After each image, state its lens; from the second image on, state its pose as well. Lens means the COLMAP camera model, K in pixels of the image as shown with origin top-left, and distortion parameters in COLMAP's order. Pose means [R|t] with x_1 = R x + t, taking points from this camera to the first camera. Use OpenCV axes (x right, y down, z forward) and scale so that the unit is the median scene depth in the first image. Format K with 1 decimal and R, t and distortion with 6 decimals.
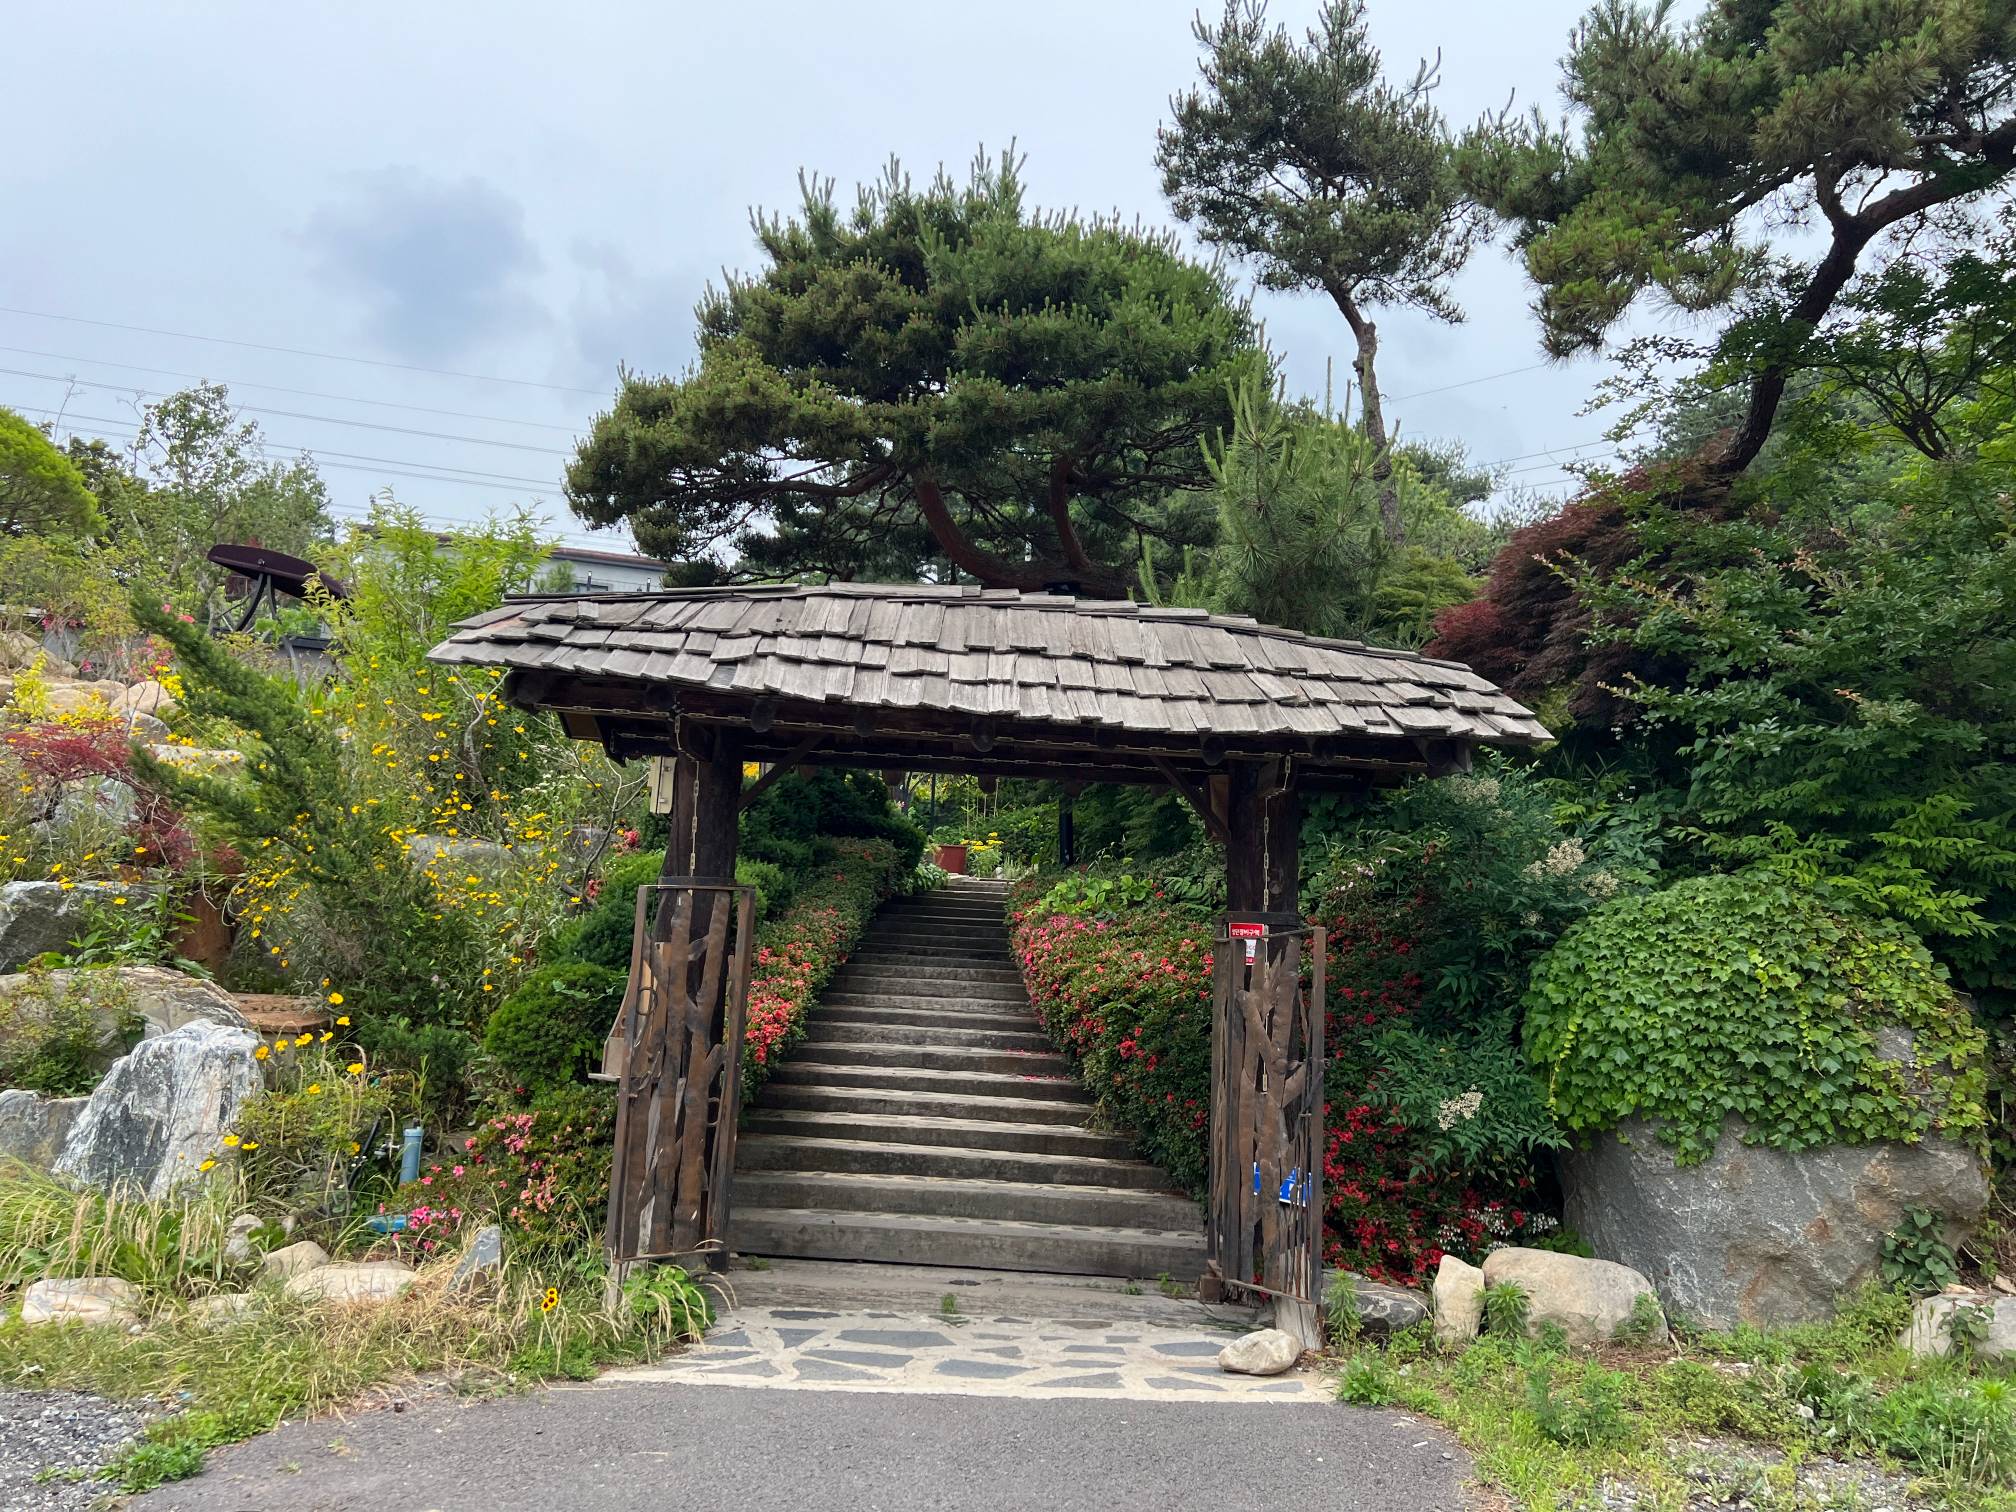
lens RADIAL K [[1512.5, 0, 1013.9], [0, 1512.5, 754.9], [0, 0, 1]] dist [0.053031, -0.062047]
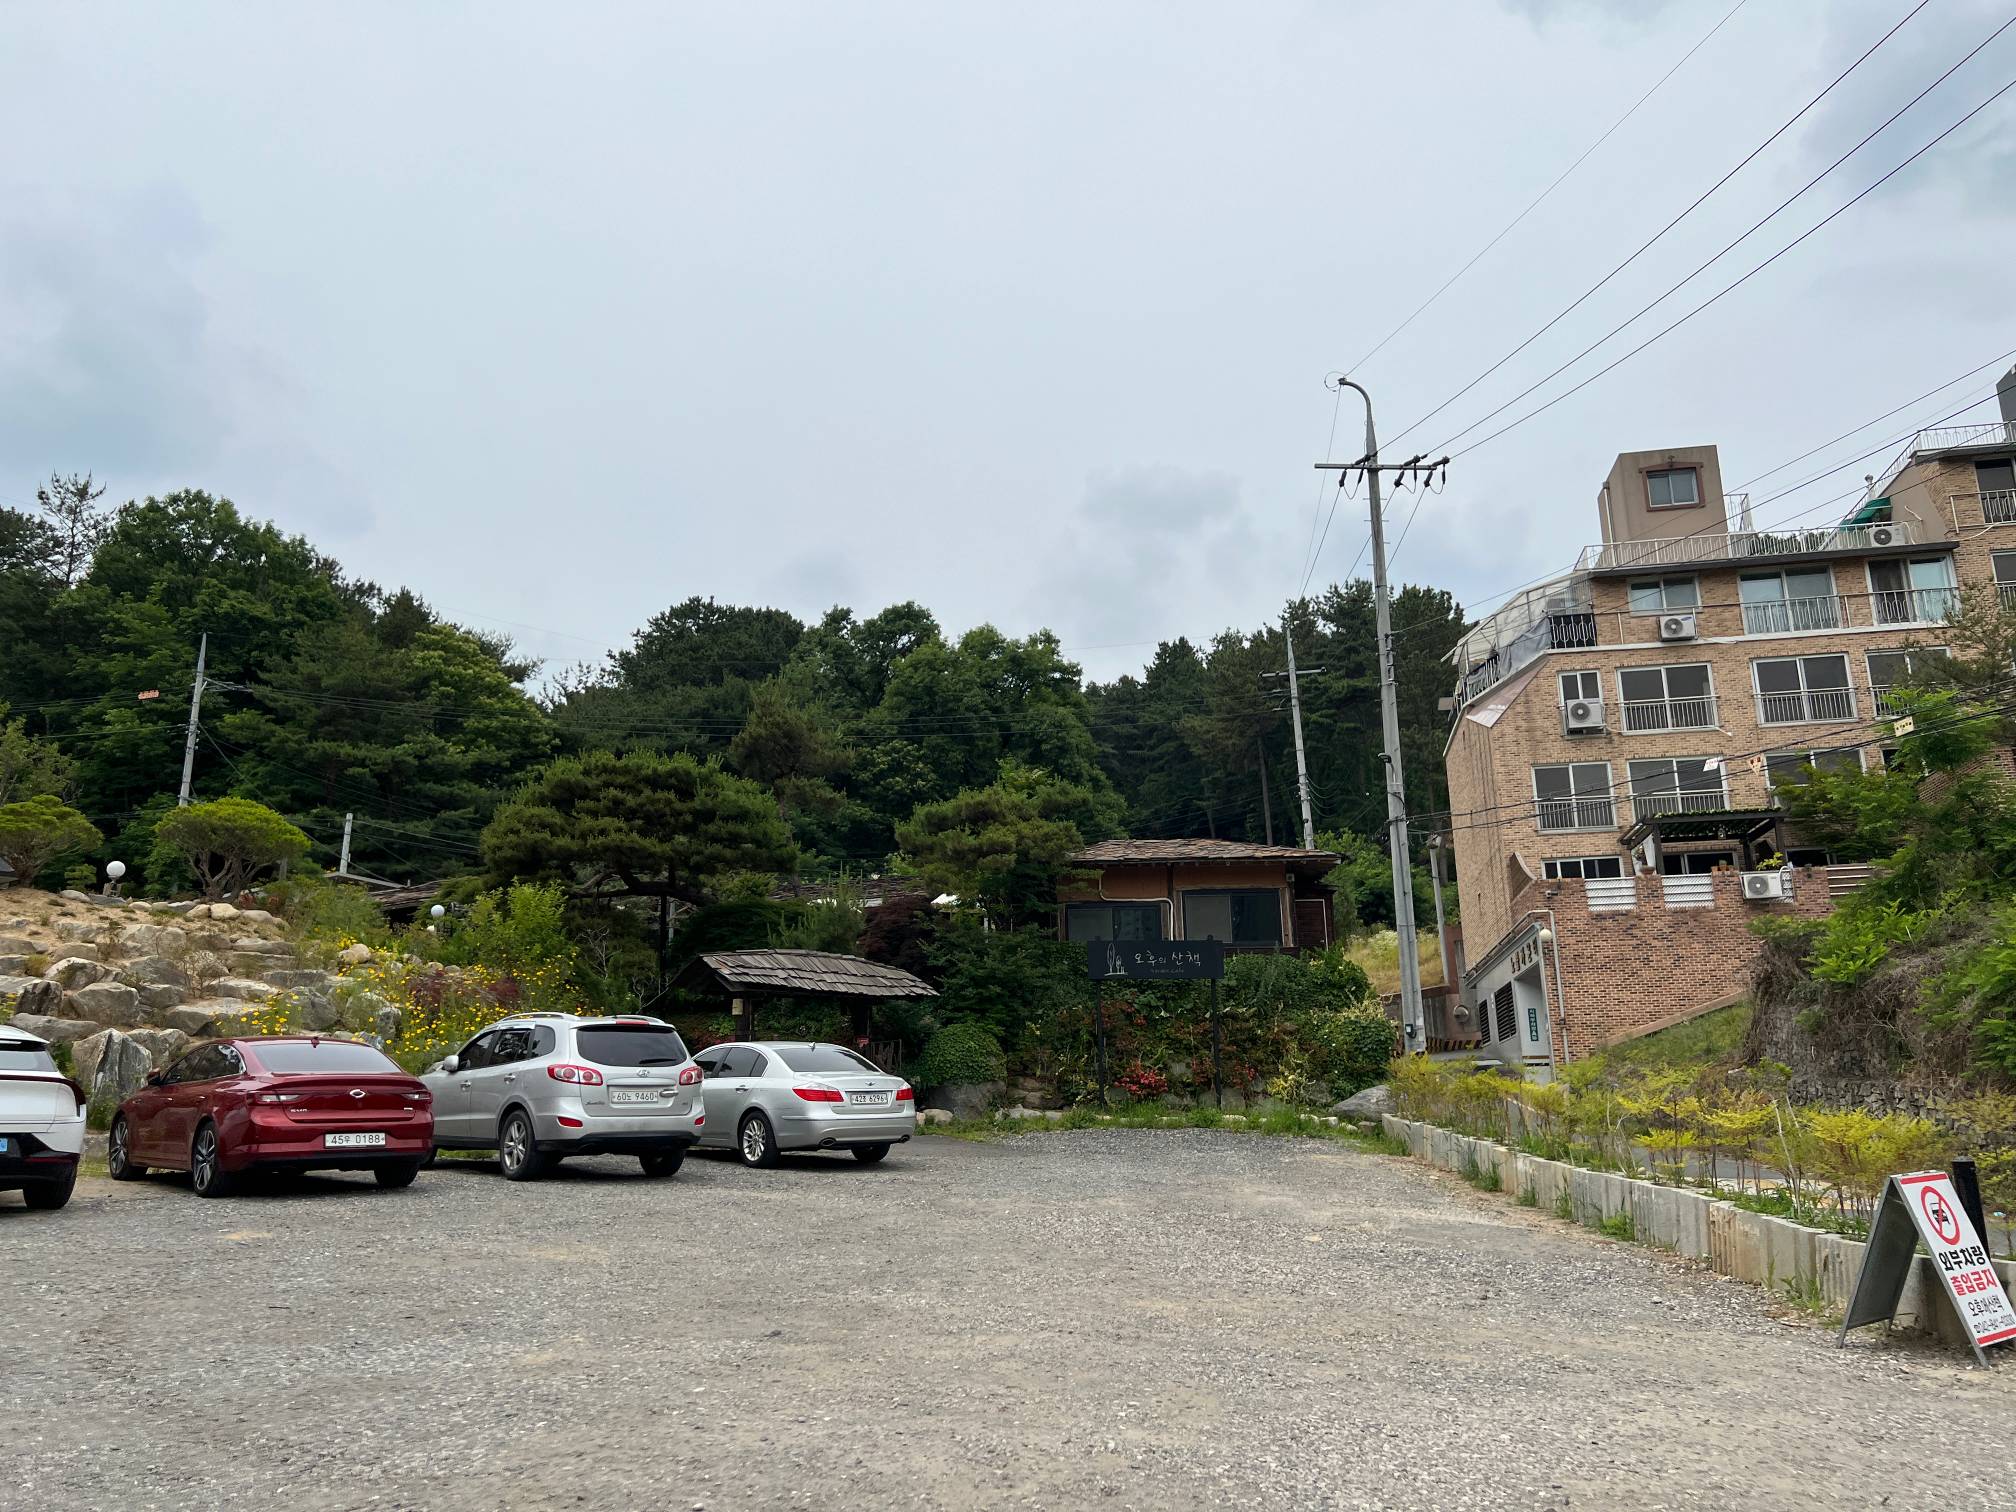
lens RADIAL K [[1512.5, 0, 991.4], [0, 1512.5, 732.6], [0, 0, 1]] dist [0.053031, -0.062047]
pose [[0.746294, 0.103178, 0.657571, -2.534474], [-0.062444, 0.994409, -0.085161, -0.407045], [-0.662681, 0.022494, 0.748564, -2.461400]]
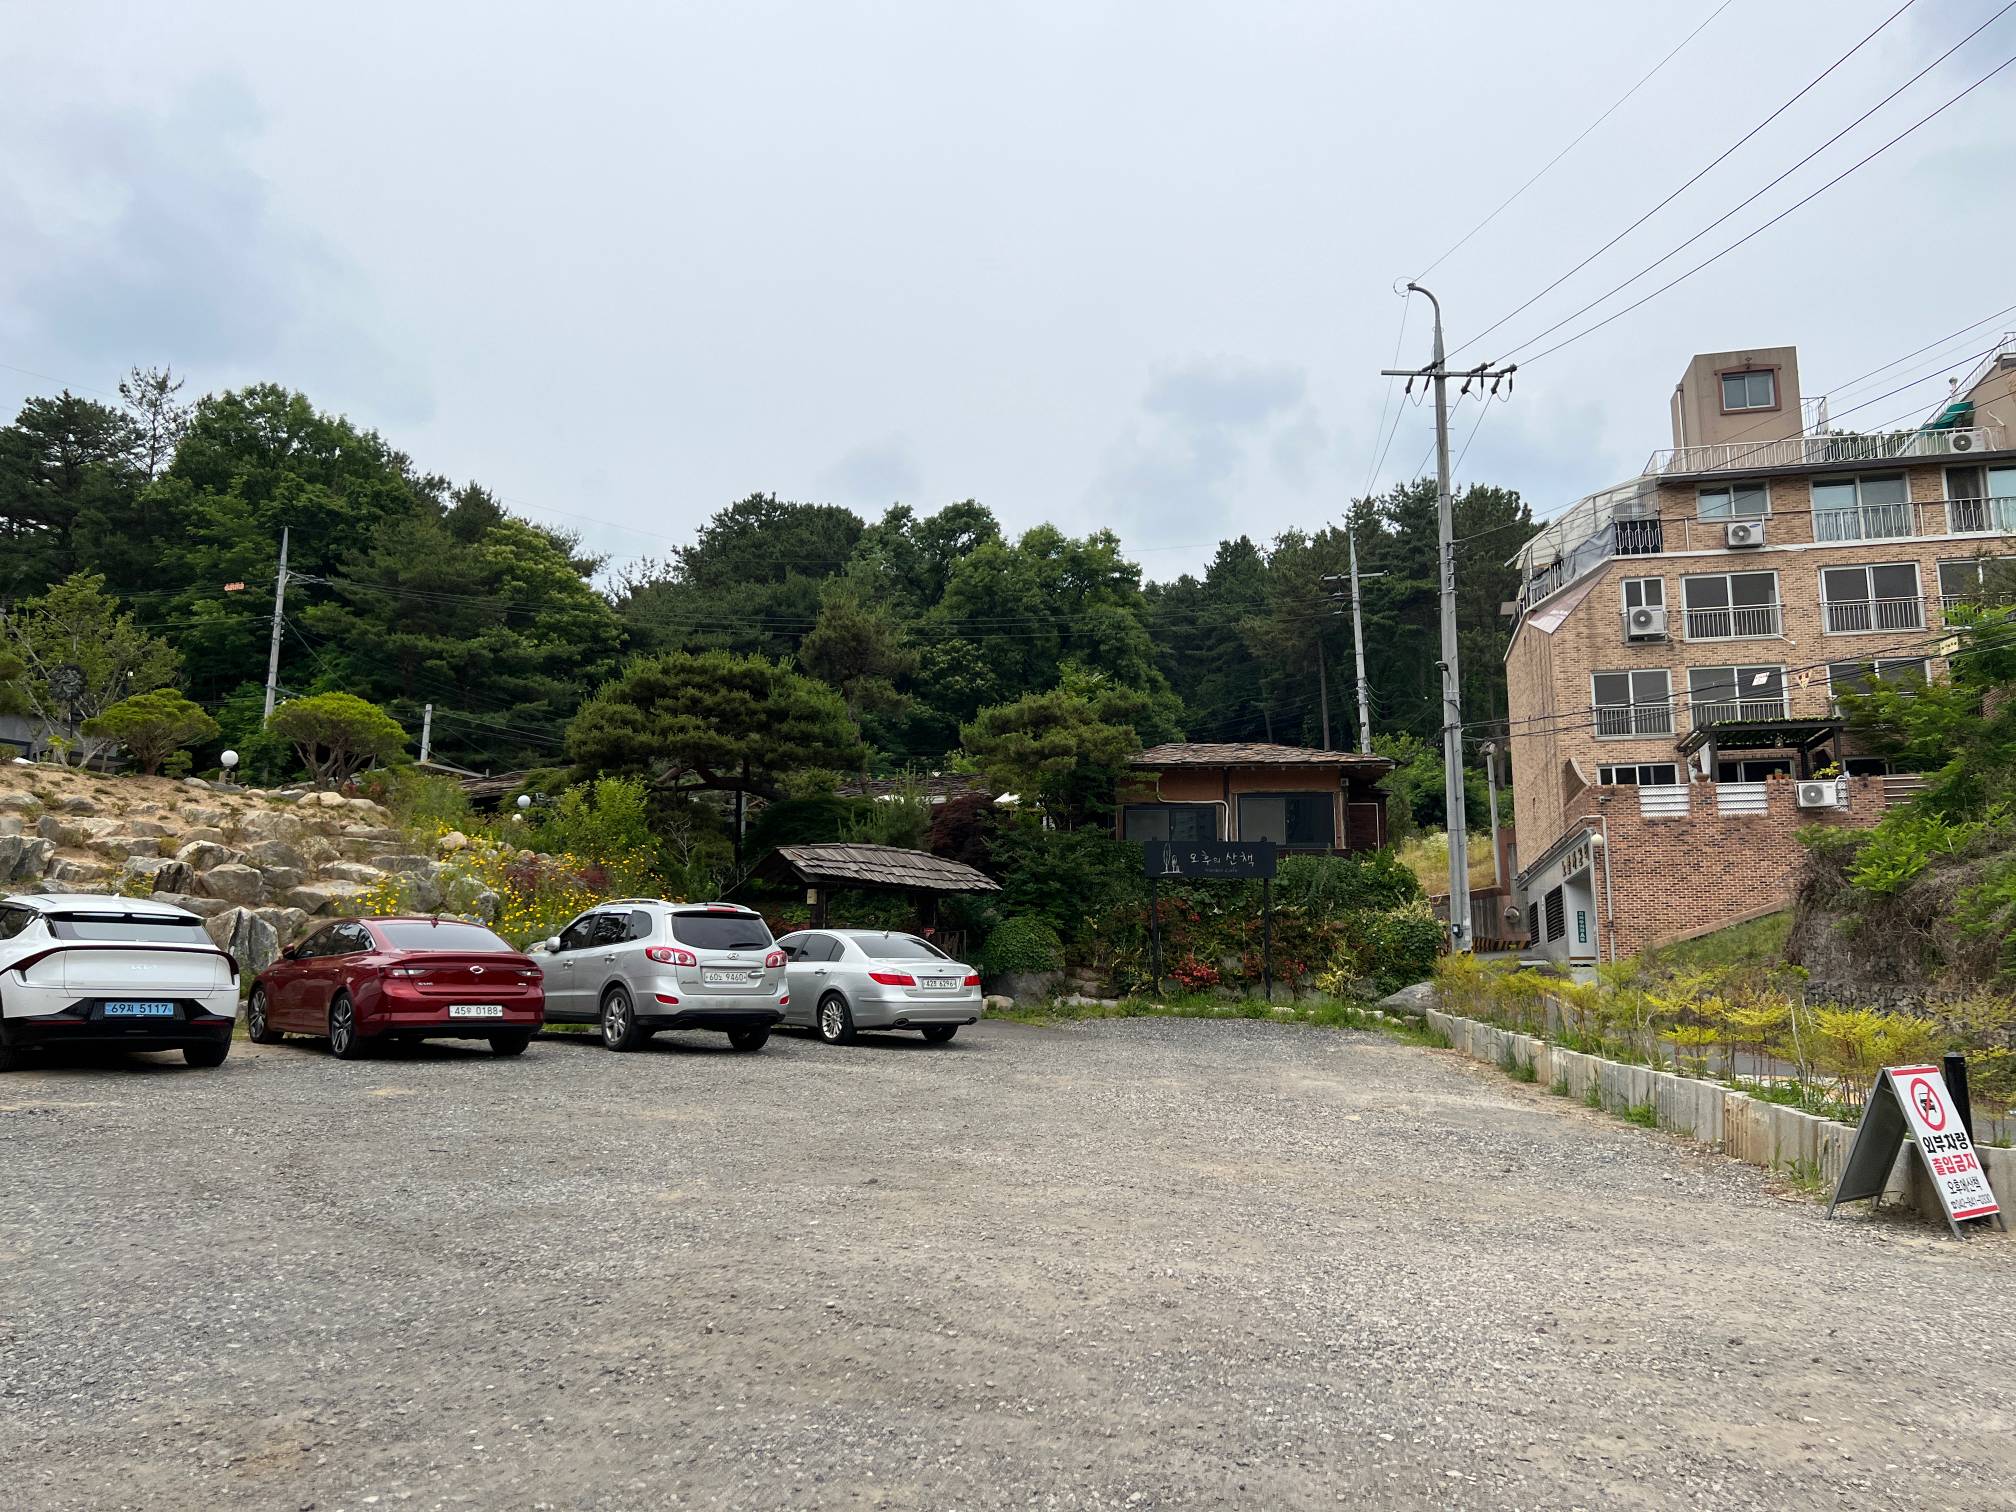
lens RADIAL K [[1512.5, 0, 987.0], [0, 1512.5, 745.6], [0, 0, 1]] dist [0.053031, -0.062047]
pose [[0.771017, 0.061803, 0.633809, -2.655017], [-0.075583, 0.997126, -0.005285, -0.422196], [-0.632314, -0.043830, 0.773472, -2.562093]]
